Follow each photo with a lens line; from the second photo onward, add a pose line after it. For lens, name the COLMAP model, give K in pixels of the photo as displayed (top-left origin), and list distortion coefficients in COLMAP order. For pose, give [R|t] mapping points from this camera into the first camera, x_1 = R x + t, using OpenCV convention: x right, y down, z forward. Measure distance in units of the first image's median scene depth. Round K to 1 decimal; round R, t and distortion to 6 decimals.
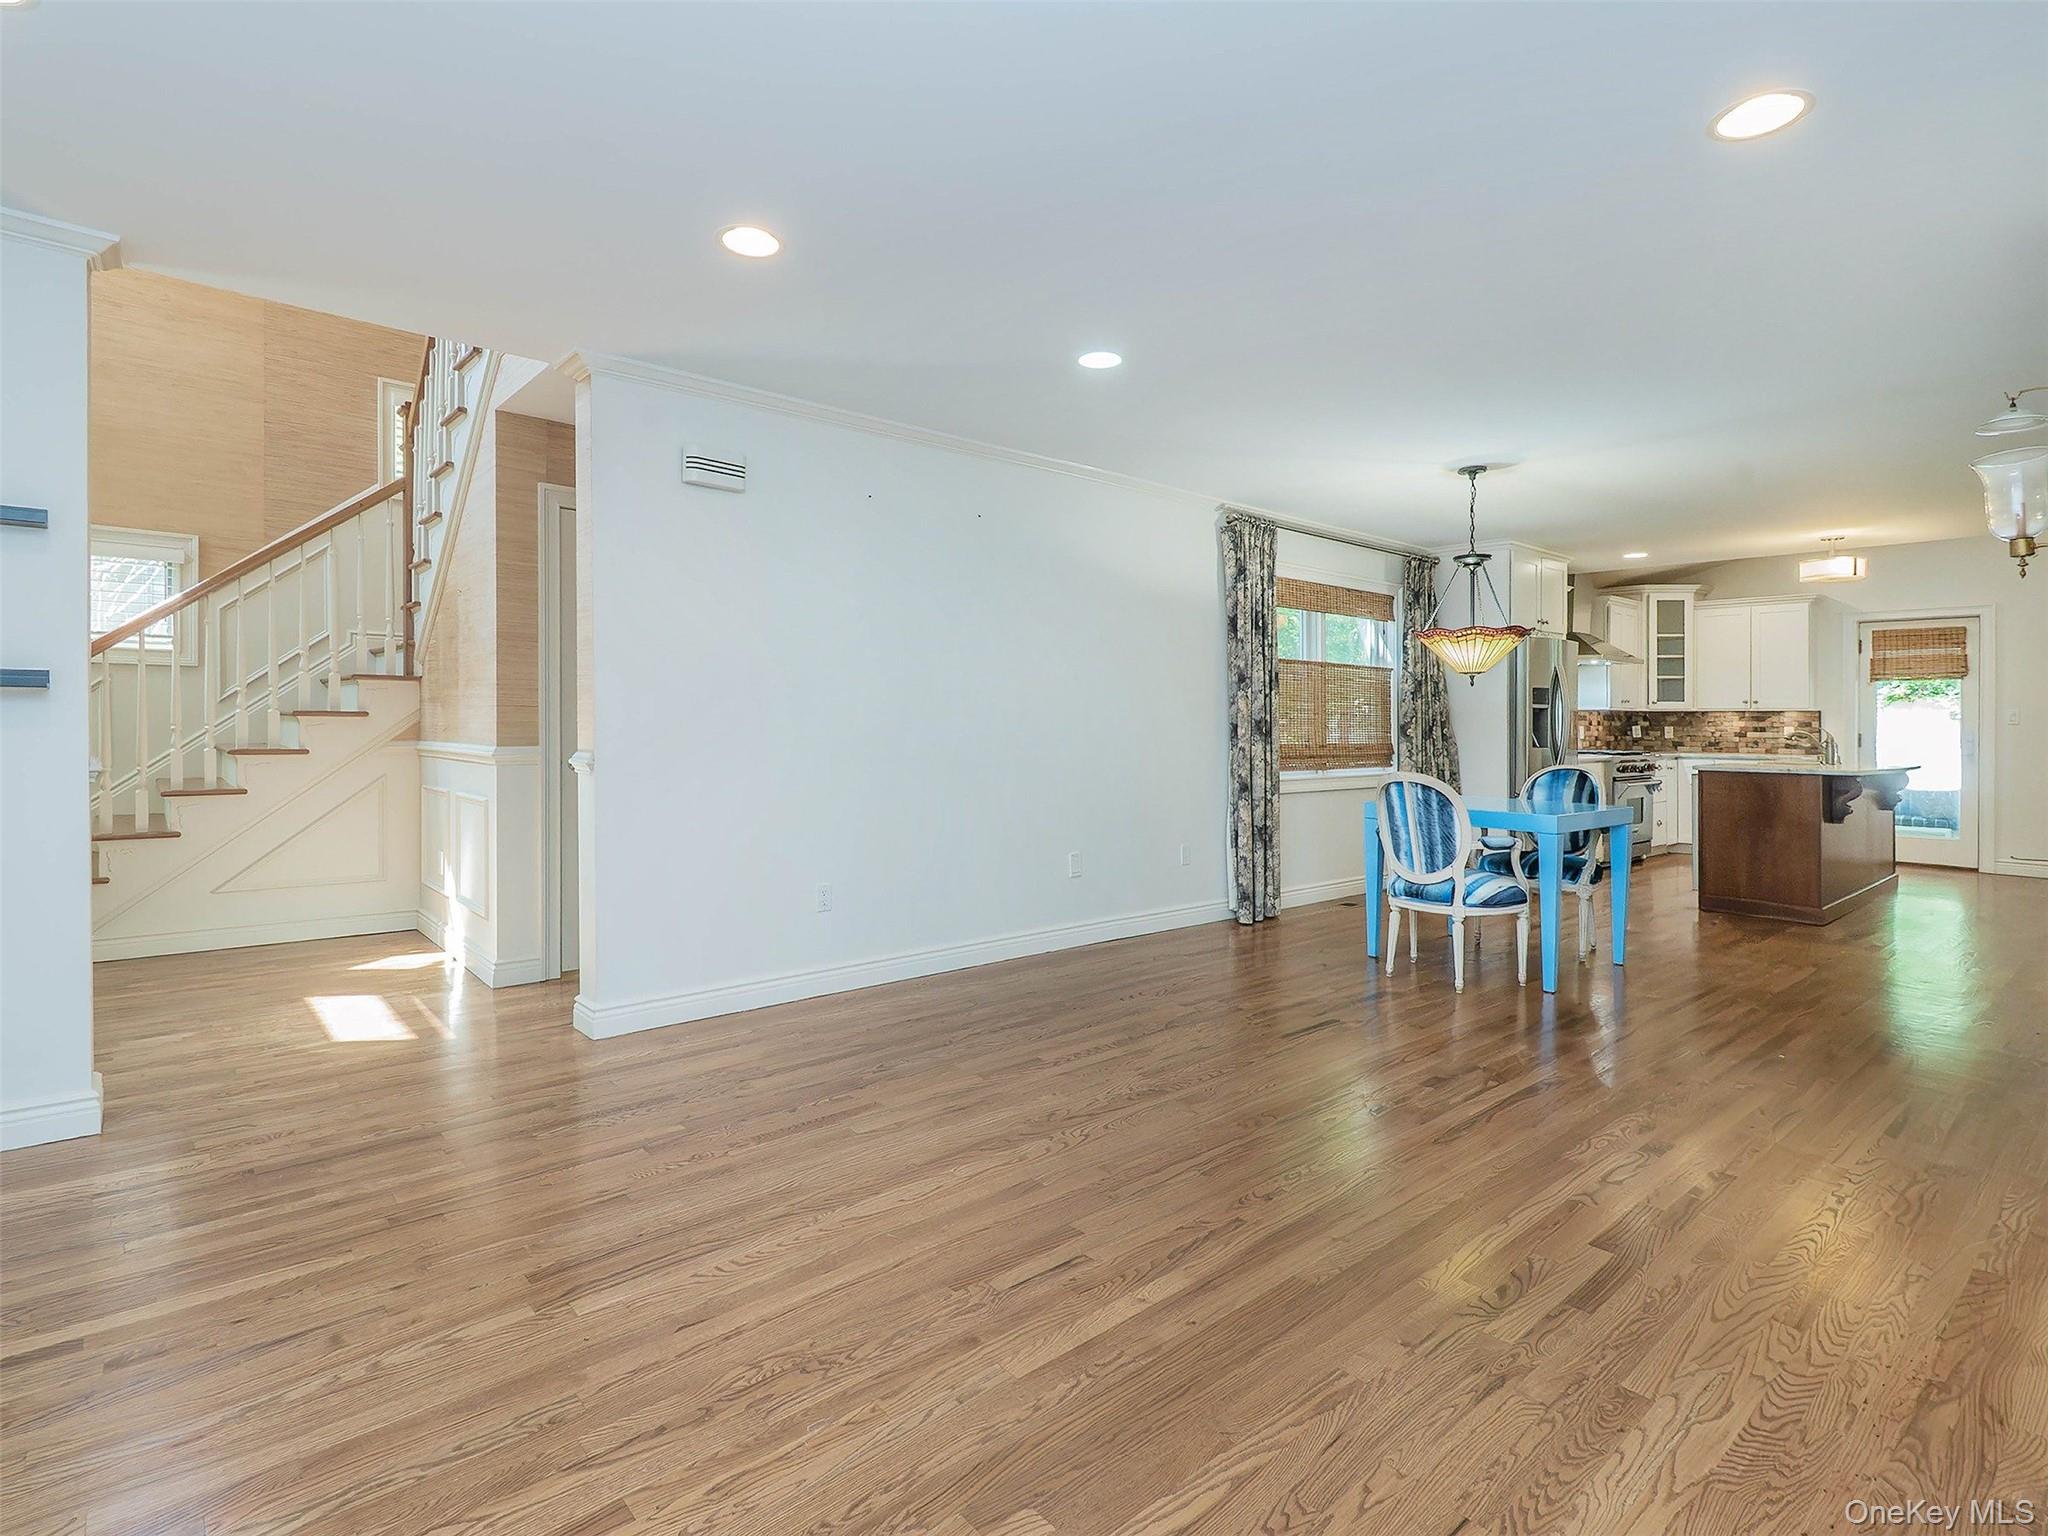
lens RADIAL K [[1031.7, 0, 1069.0], [0, 1031.7, 711.9], [0, 0, 1]] dist [0.009213, -0.004419]
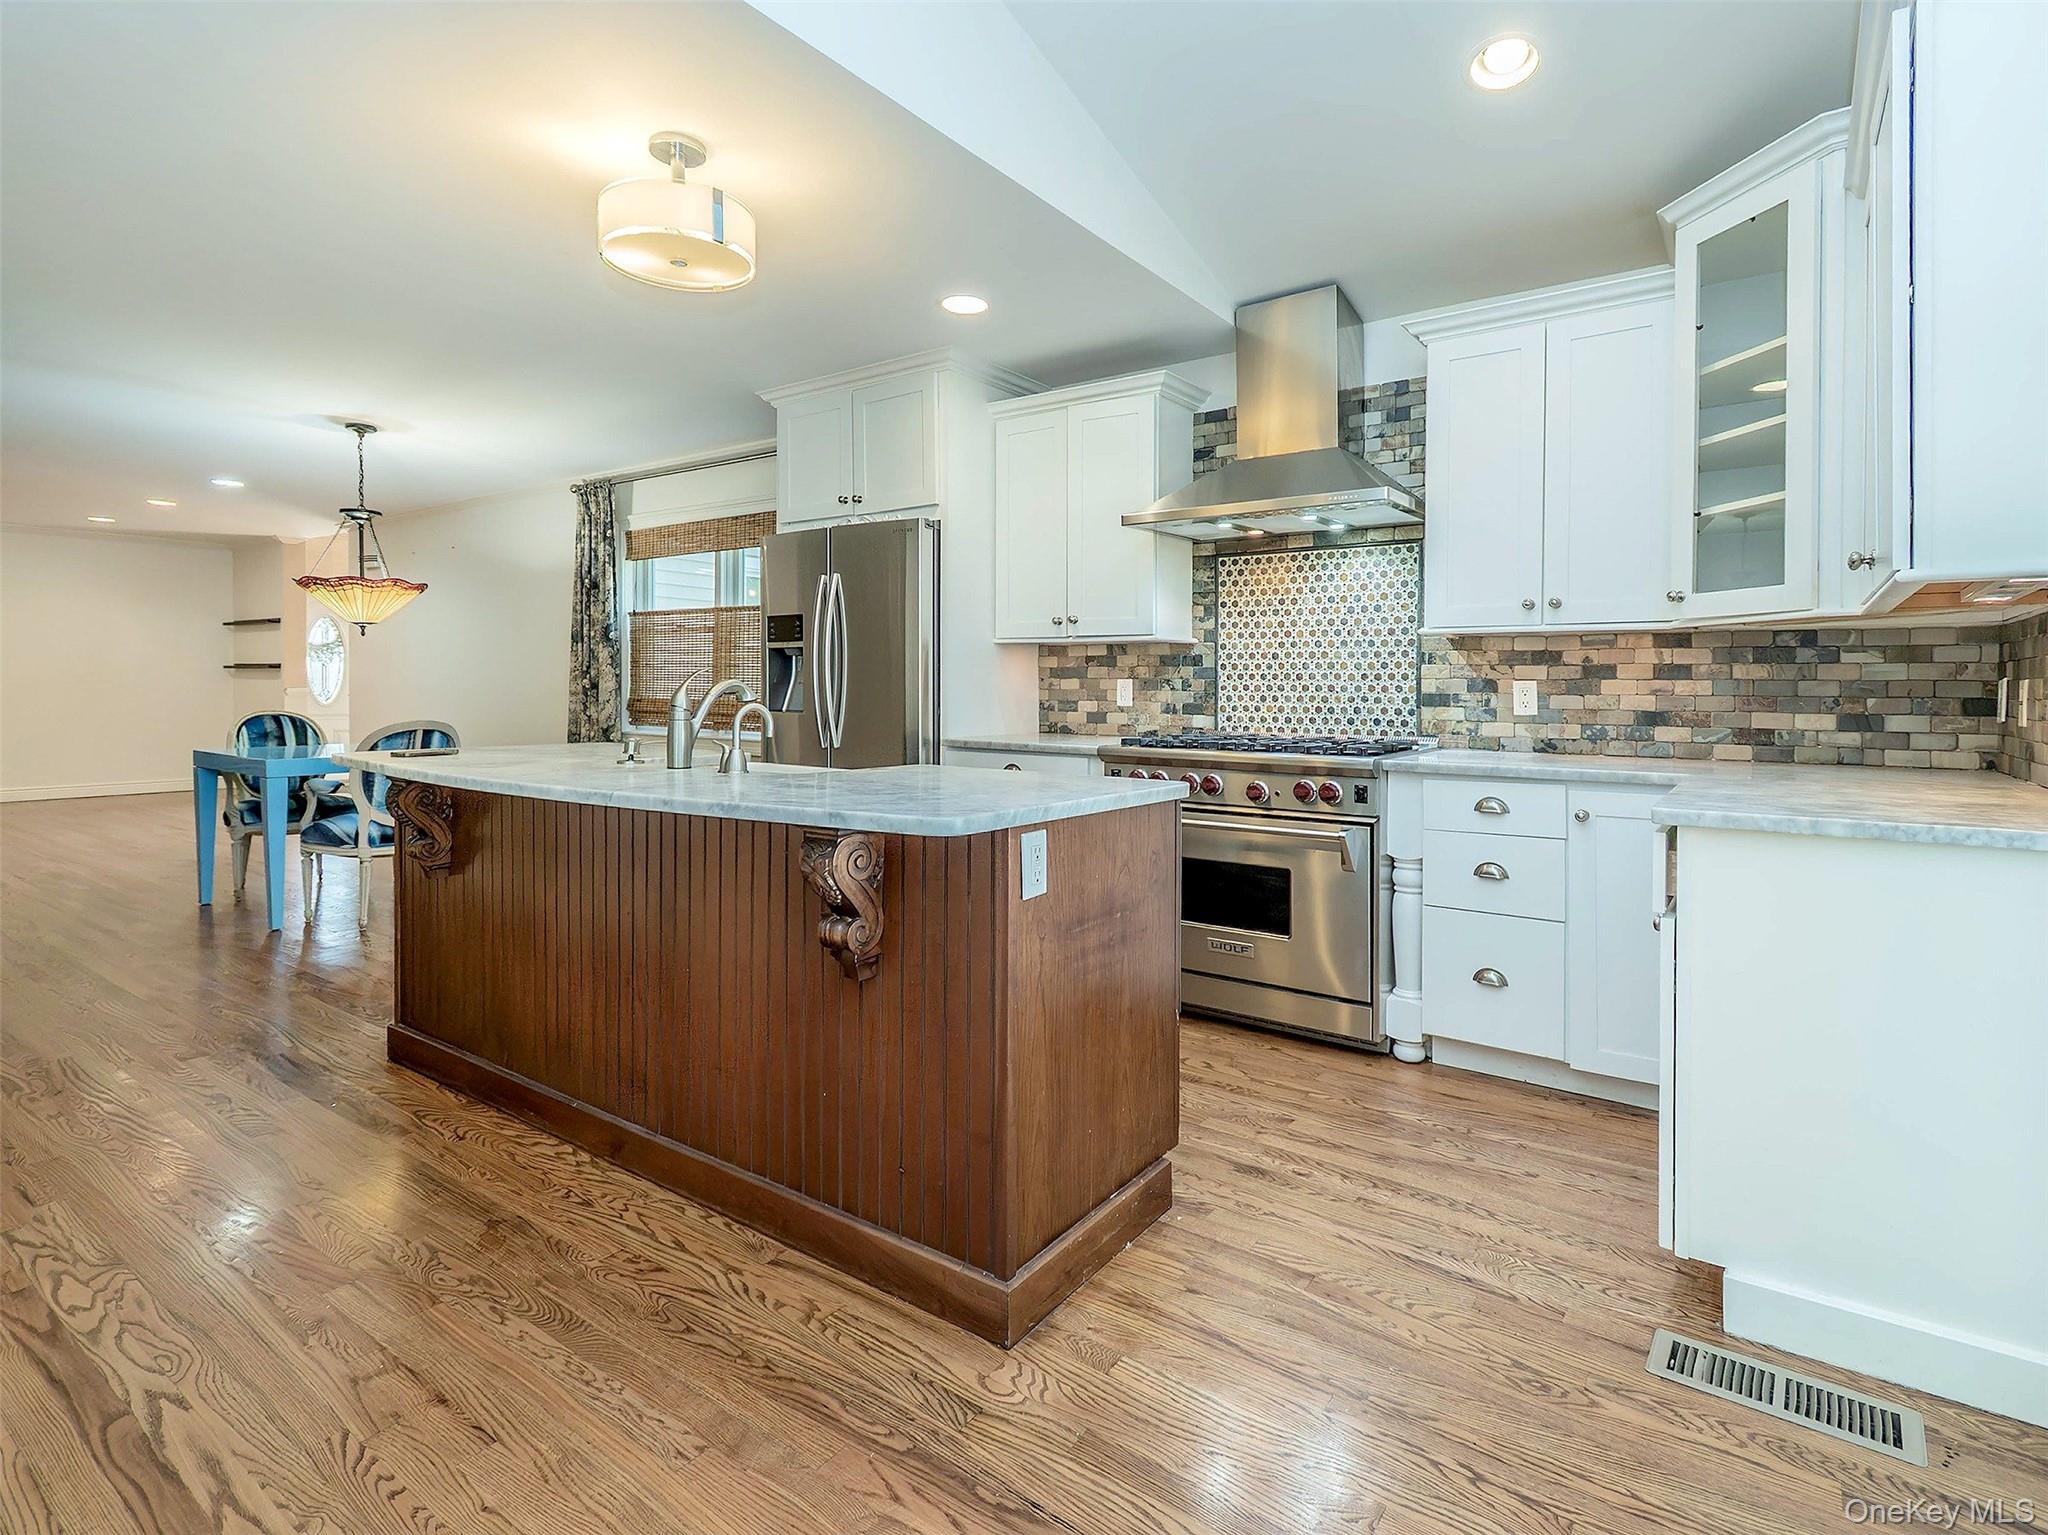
lens RADIAL K [[1031.7, 0, 1055.7], [0, 1031.7, 684.7], [0, 0, 1]] dist [0.009213, -0.004419]
pose [[0.212522, -0.008210, -0.977122, 1.073009], [0.001227, 0.999966, -0.008135, 0.023616], [0.977155, 0.000530, 0.212525, 0.999450]]
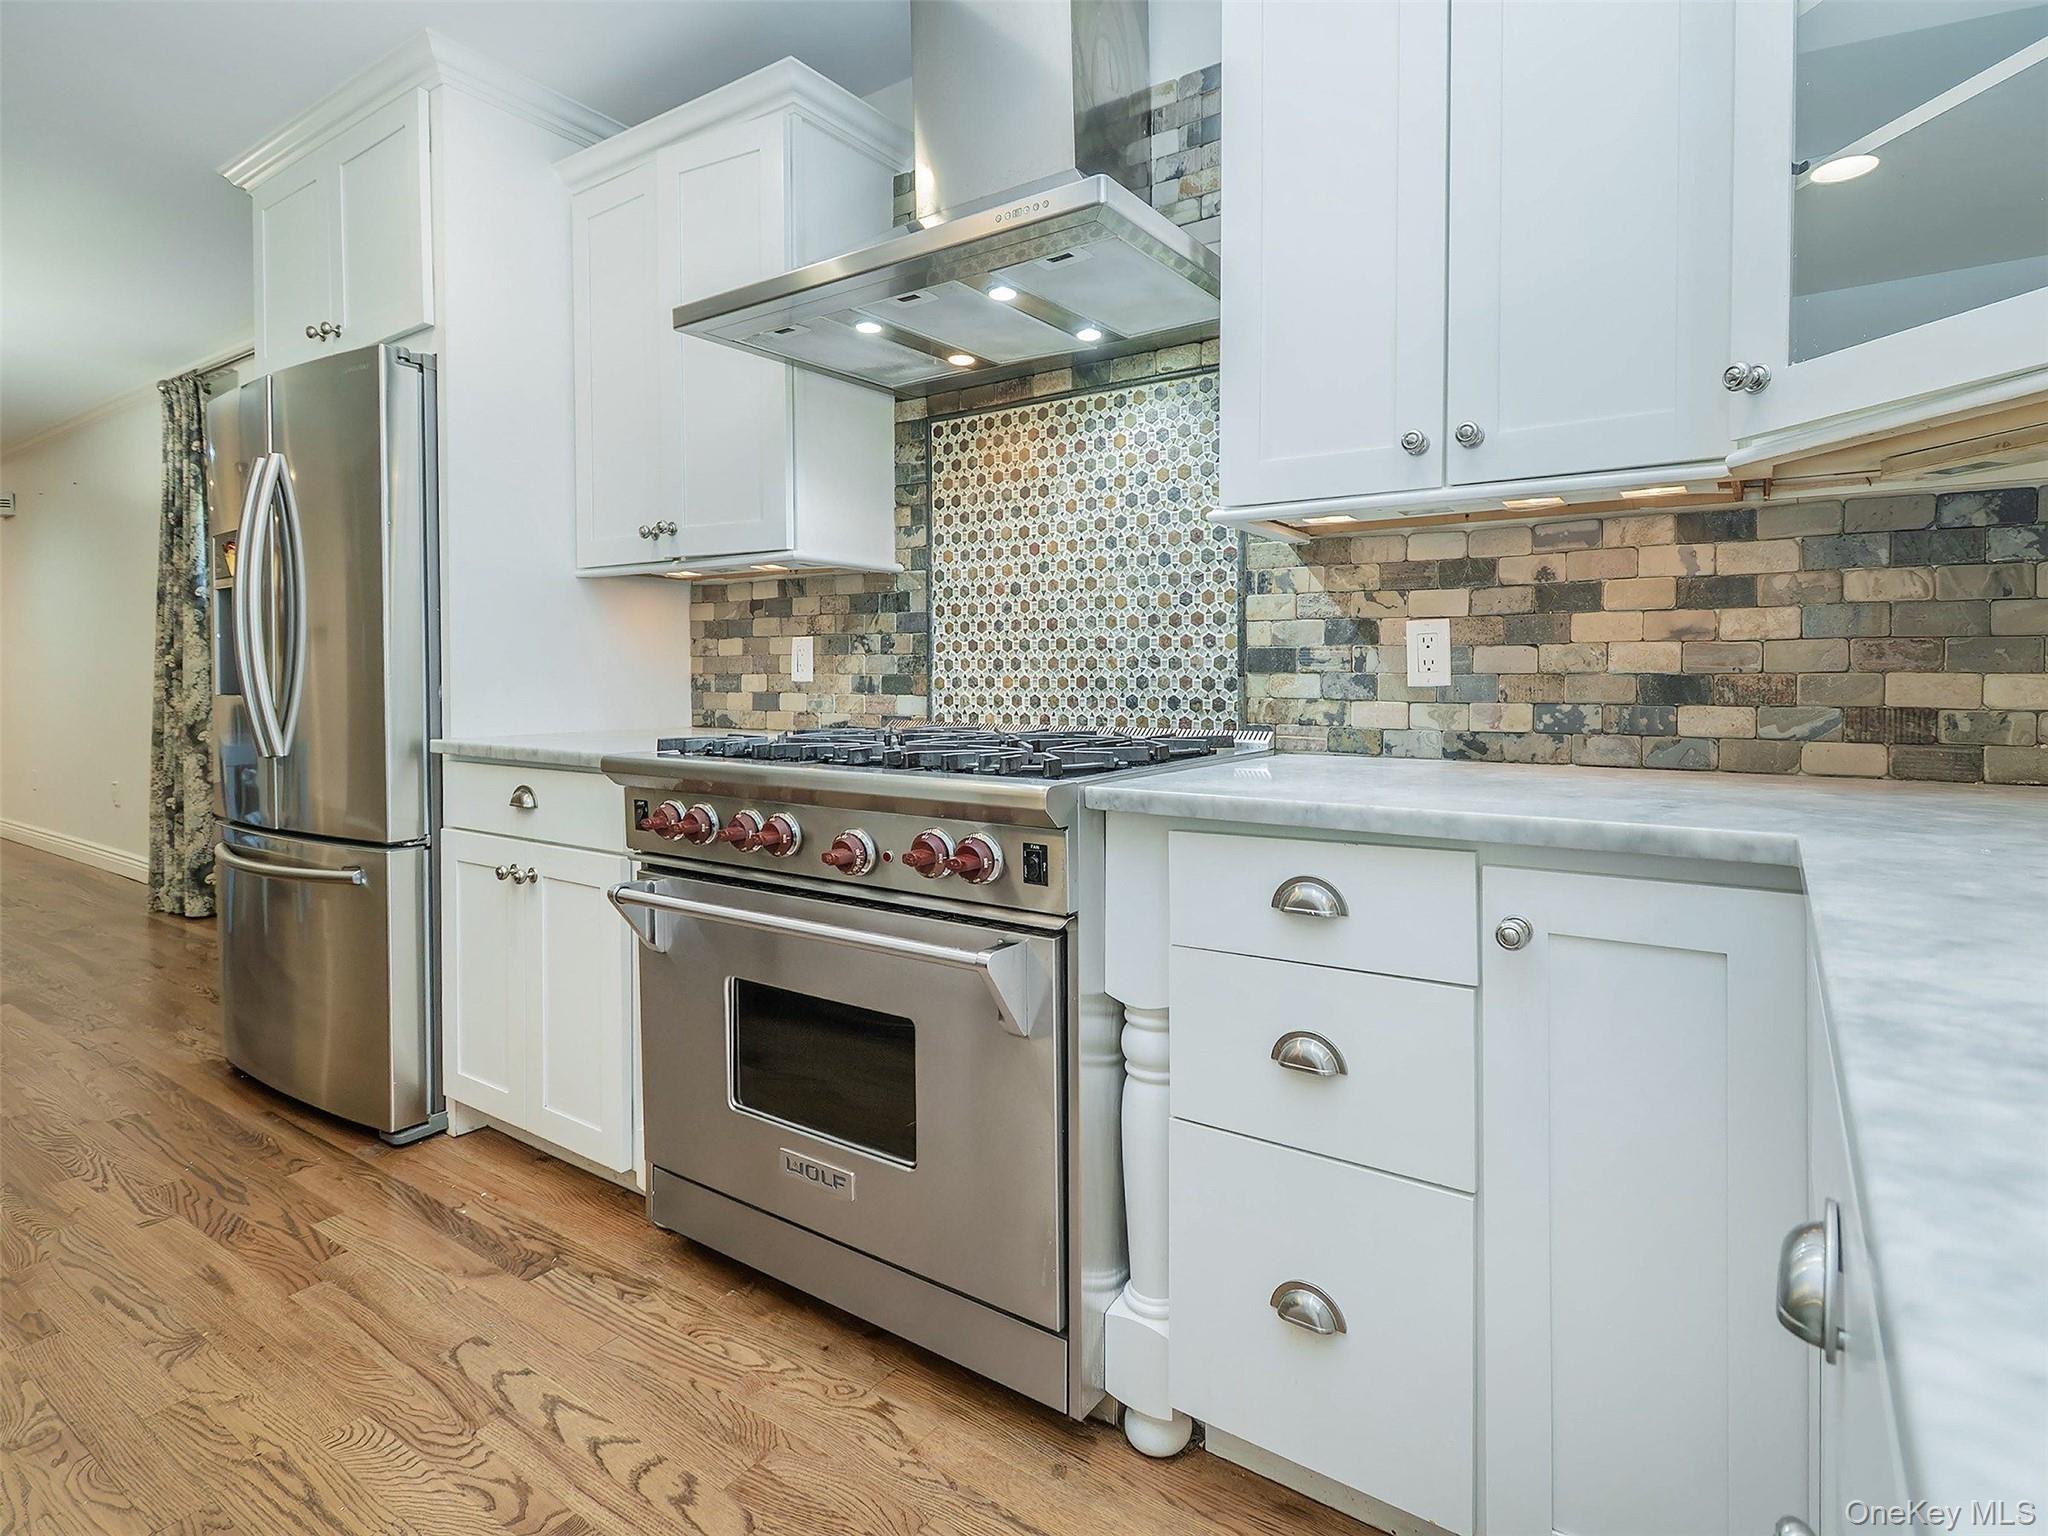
lens RADIAL K [[1031.7, 0, 1100.6], [0, 1031.7, 686.5], [0, 0, 1]] dist [0.009213, -0.004419]
pose [[0.253981, 0.001188, -0.967208, 0.869462], [0.008644, 0.999957, 0.003498, 0.032566], [0.967171, -0.009249, 0.253960, 1.175510]]
